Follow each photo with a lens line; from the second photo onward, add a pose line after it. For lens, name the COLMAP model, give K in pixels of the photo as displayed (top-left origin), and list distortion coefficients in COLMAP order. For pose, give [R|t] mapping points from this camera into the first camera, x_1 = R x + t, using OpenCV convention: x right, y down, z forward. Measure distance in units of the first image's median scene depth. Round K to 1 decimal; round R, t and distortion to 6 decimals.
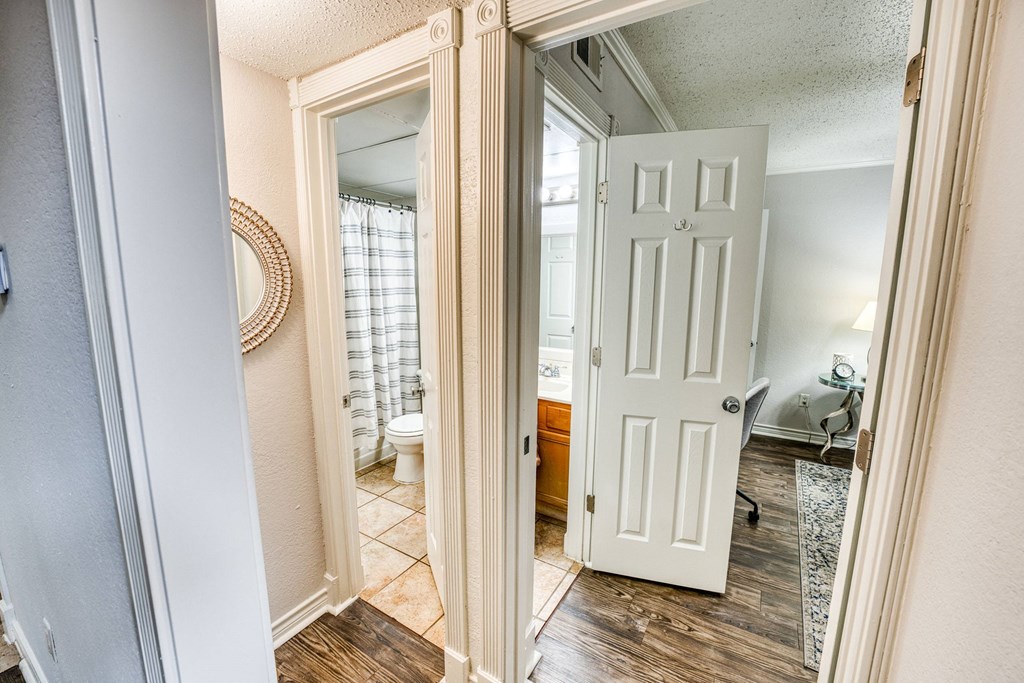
lens RADIAL K [[419.8, 0, 509.6], [0, 419.8, 345.5], [0, 0, 1]] dist [-0.014626, 0.002340]
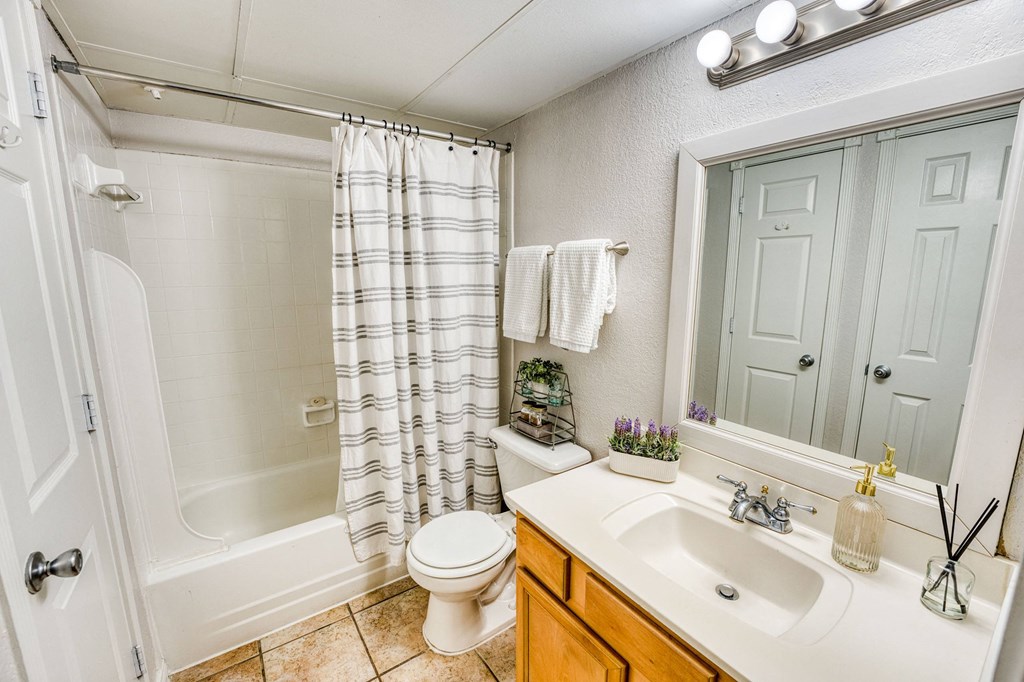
lens RADIAL K [[419.8, 0, 511.0], [0, 419.8, 344.2], [0, 0, 1]] dist [-0.014626, 0.002340]
pose [[0.917954, 0.059340, -0.392224, 0.024910], [-0.053791, 0.998236, 0.025133, -0.076790], [0.393023, -0.001973, 0.919526, 0.514171]]
